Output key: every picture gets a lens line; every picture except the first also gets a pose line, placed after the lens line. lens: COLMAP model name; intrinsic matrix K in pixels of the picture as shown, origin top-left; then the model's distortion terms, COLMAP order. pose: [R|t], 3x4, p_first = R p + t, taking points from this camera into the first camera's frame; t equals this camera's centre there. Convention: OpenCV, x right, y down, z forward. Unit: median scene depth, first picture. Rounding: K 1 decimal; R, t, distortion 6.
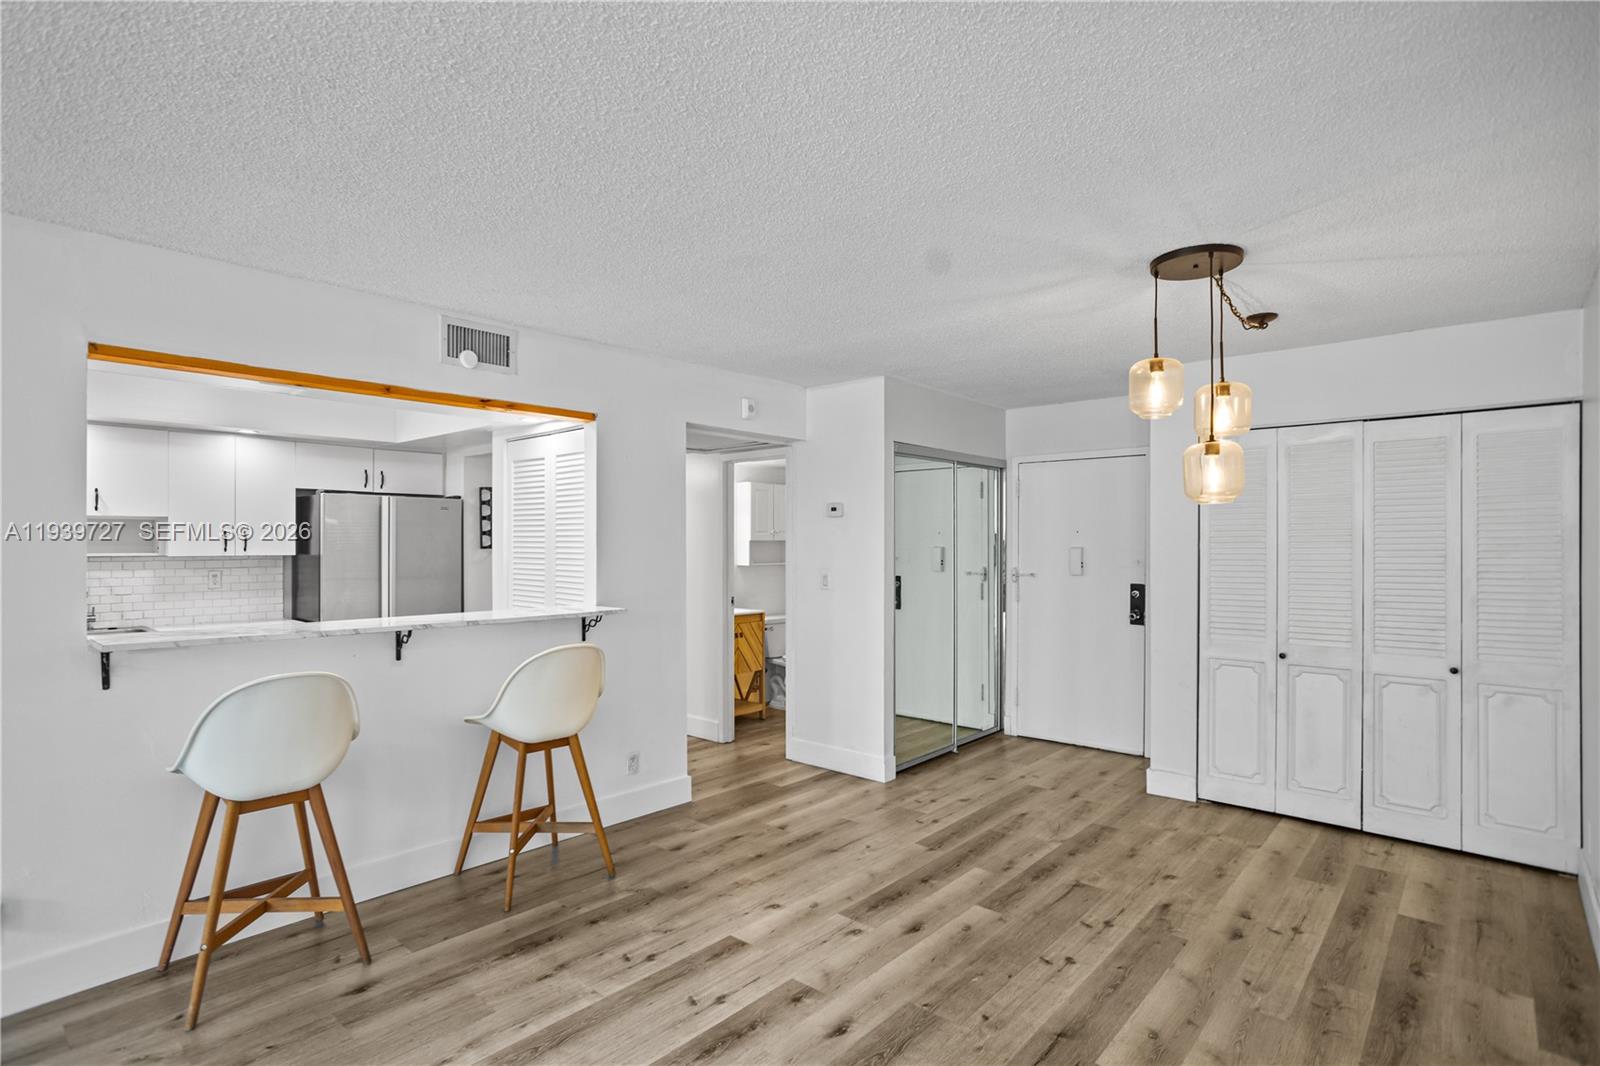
lens RADIAL K [[789.2, 0, 779.0], [0, 789.2, 543.8], [0, 0, 1]] dist [-0.051484, 0.032630]
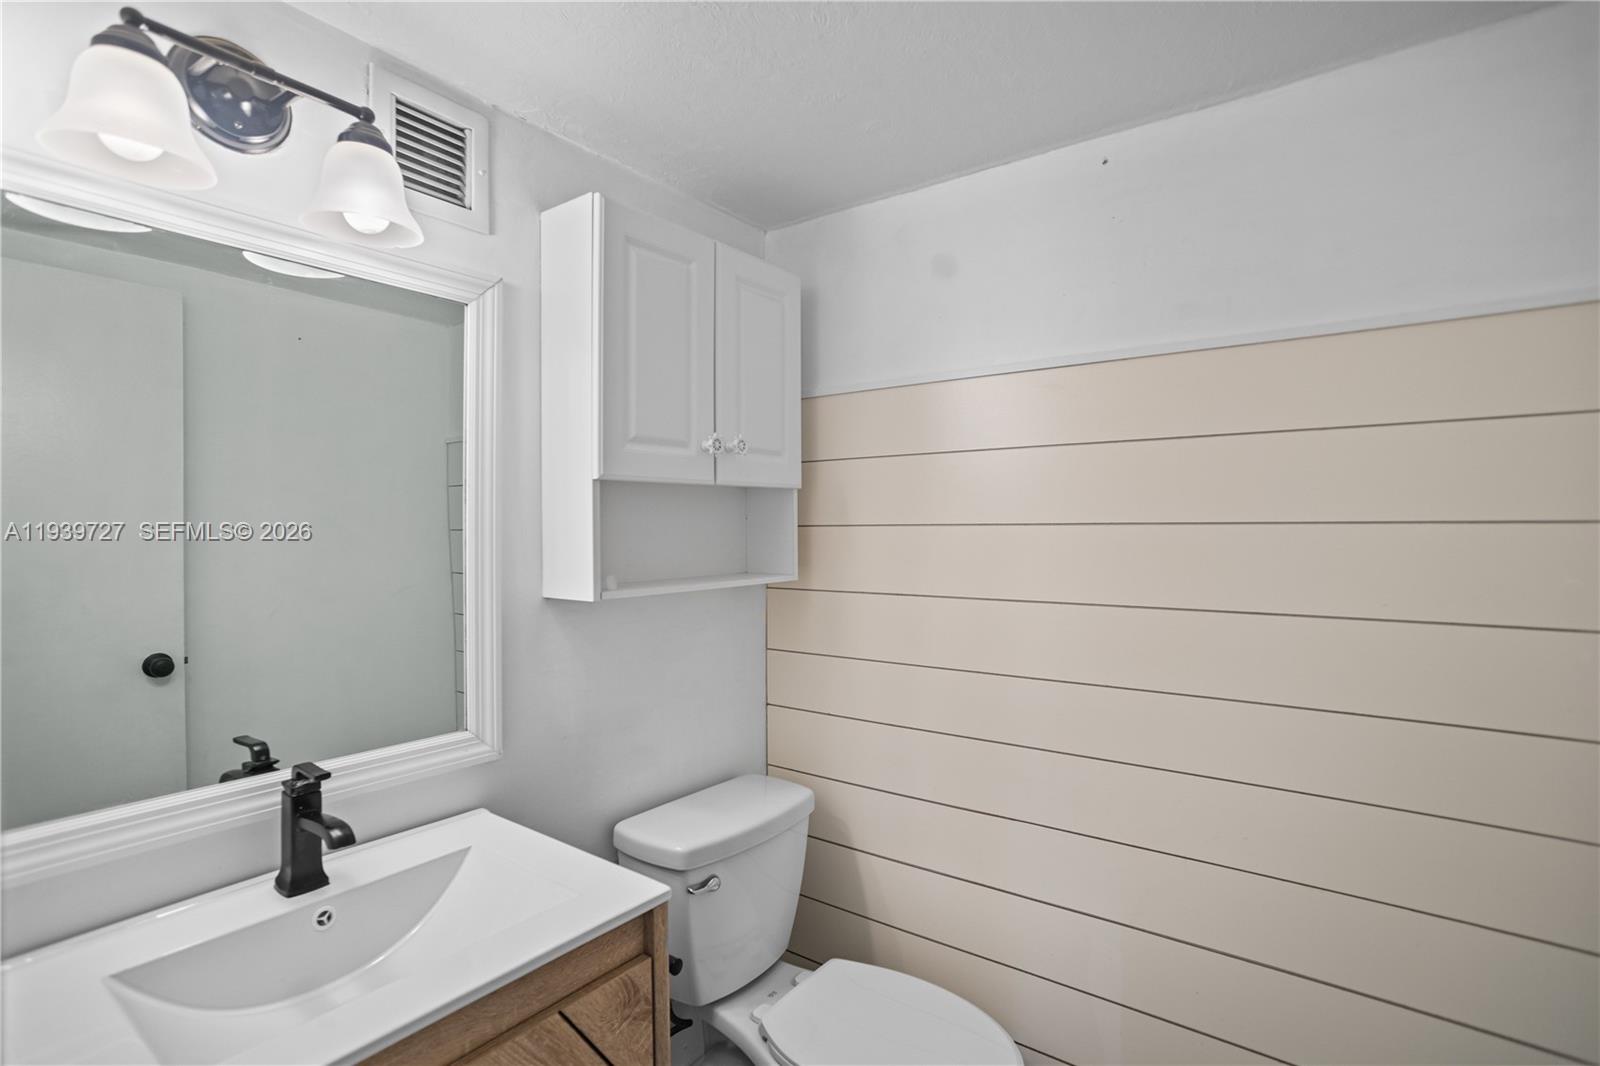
lens RADIAL K [[789.2, 0, 779.0], [0, 789.2, 543.8], [0, 0, 1]] dist [-0.051484, 0.032630]
pose [[0.996533, -0.010070, 0.082585, -0.008801], [0.008840, 0.999845, 0.015247, 0.014836], [-0.082725, -0.014464, 0.996467, 1.232984]]
